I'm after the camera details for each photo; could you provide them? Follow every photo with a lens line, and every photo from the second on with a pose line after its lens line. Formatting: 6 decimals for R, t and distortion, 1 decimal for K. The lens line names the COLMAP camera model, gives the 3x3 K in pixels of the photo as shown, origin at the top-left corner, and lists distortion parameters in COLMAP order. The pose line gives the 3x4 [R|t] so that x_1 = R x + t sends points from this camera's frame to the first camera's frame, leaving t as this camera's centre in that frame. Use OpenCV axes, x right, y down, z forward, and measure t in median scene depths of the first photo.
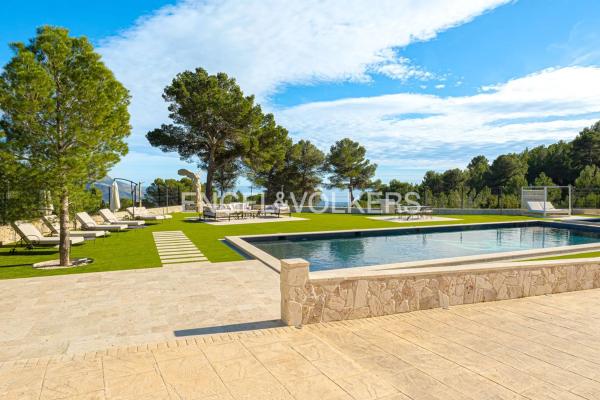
lens RADIAL K [[391.8, 0, 300.0], [0, 391.8, 200.0], [0, 0, 1]] dist [0.016792, 0.000474]
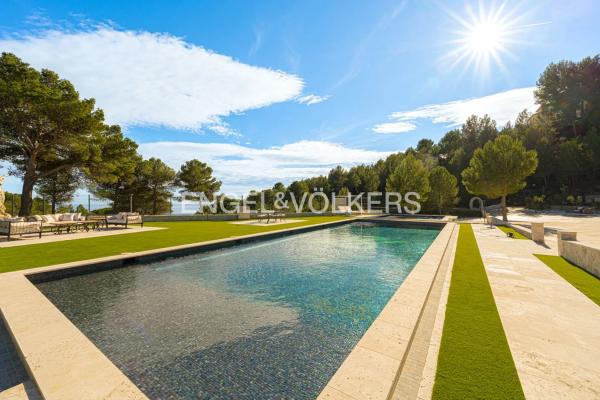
lens RADIAL K [[242.7, 0, 300.0], [0, 242.7, 200.0], [0, 0, 1]] dist [0.003678, 0.000543]
pose [[0.847110, -0.000887, 0.531417, -0.009191], [0.027116, 0.998768, -0.041557, 0.009549], [-0.530726, 0.049613, 0.846090, 0.222571]]
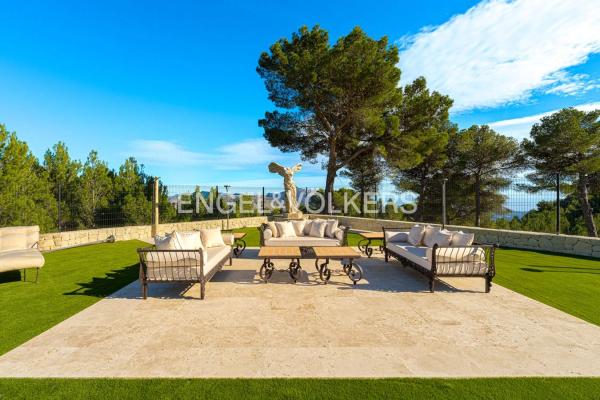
lens RADIAL K [[242.7, 0, 300.0], [0, 242.7, 200.0], [0, 0, 1]] dist [0.003678, 0.000543]
pose [[0.838173, -0.004278, -0.545387, -0.022971], [-0.011532, 0.999607, -0.025563, -0.003827], [0.545282, 0.027716, 0.837794, 0.538710]]
